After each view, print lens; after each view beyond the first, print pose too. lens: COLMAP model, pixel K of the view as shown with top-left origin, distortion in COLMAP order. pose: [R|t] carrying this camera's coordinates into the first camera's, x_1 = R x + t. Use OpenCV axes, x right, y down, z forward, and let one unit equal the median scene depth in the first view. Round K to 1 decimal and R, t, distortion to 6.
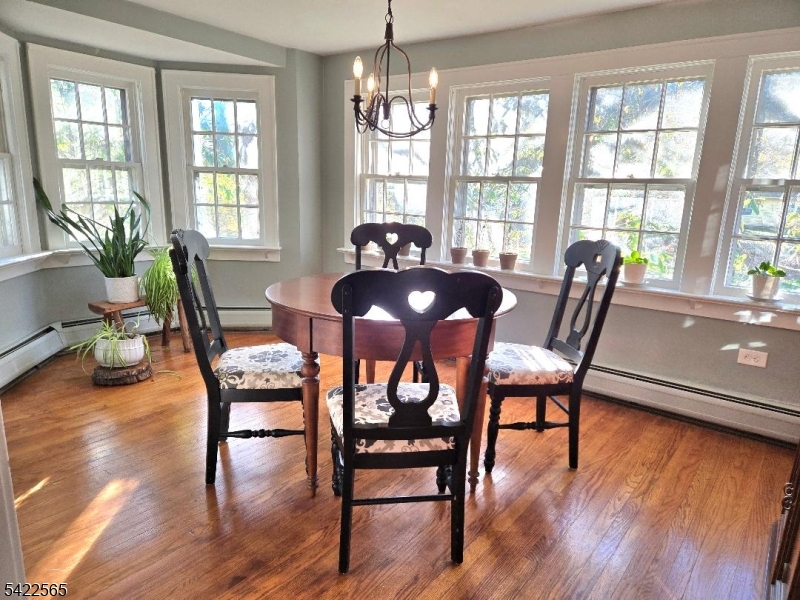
lens RADIAL K [[526.8, 0, 400.4], [0, 526.8, 303.4], [0, 0, 1]] dist [0.006703, 0.001317]
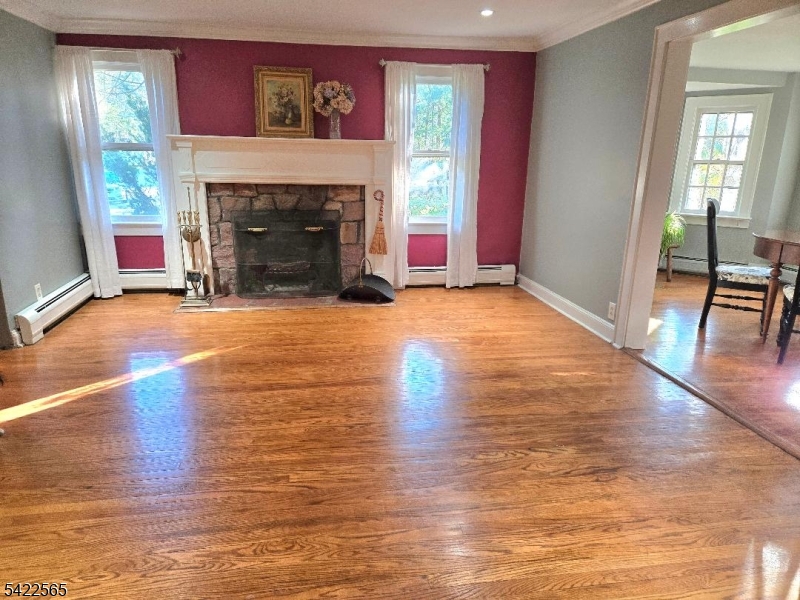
lens RADIAL K [[526.8, 0, 399.0], [0, 526.8, 305.2], [0, 0, 1]] dist [0.006703, 0.001317]
pose [[0.724872, 0.160770, -0.669861, 0.070275], [-0.137987, 0.986565, 0.087461, 0.133258], [0.674922, 0.029034, 0.737318, -0.670173]]
